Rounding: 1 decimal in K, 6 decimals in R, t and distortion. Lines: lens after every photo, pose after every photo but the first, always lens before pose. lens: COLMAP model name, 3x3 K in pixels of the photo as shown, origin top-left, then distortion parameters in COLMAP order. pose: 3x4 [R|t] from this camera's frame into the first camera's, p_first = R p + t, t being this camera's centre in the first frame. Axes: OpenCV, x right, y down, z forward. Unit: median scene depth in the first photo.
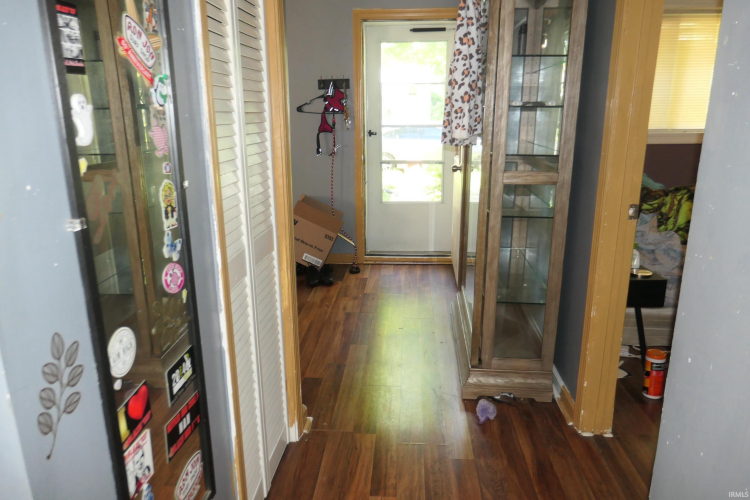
lens RADIAL K [[514.9, 0, 375.4], [0, 514.9, 247.7], [0, 0, 1]] dist [-0.020078, 0.000135]
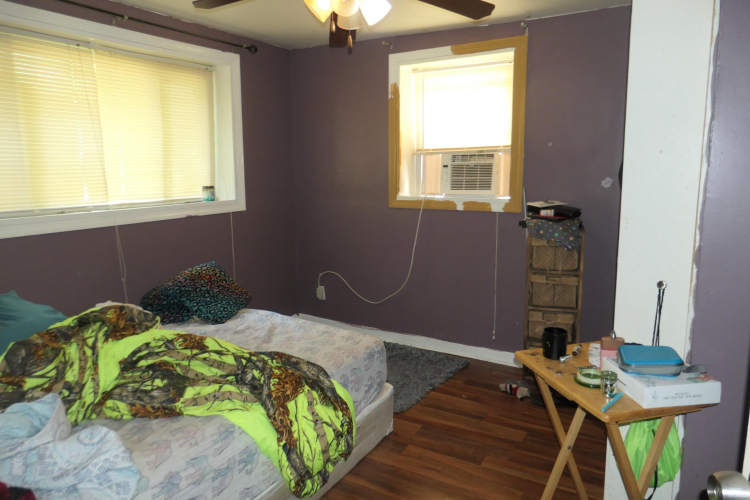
lens RADIAL K [[514.9, 0, 375.2], [0, 514.9, 249.6], [0, 0, 1]] dist [-0.020078, 0.000135]
pose [[0.450373, -0.129590, 0.883386, 0.267029], [0.234022, 0.971953, 0.023272, -0.136469], [-0.861625, 0.196250, 0.468068, 0.474673]]
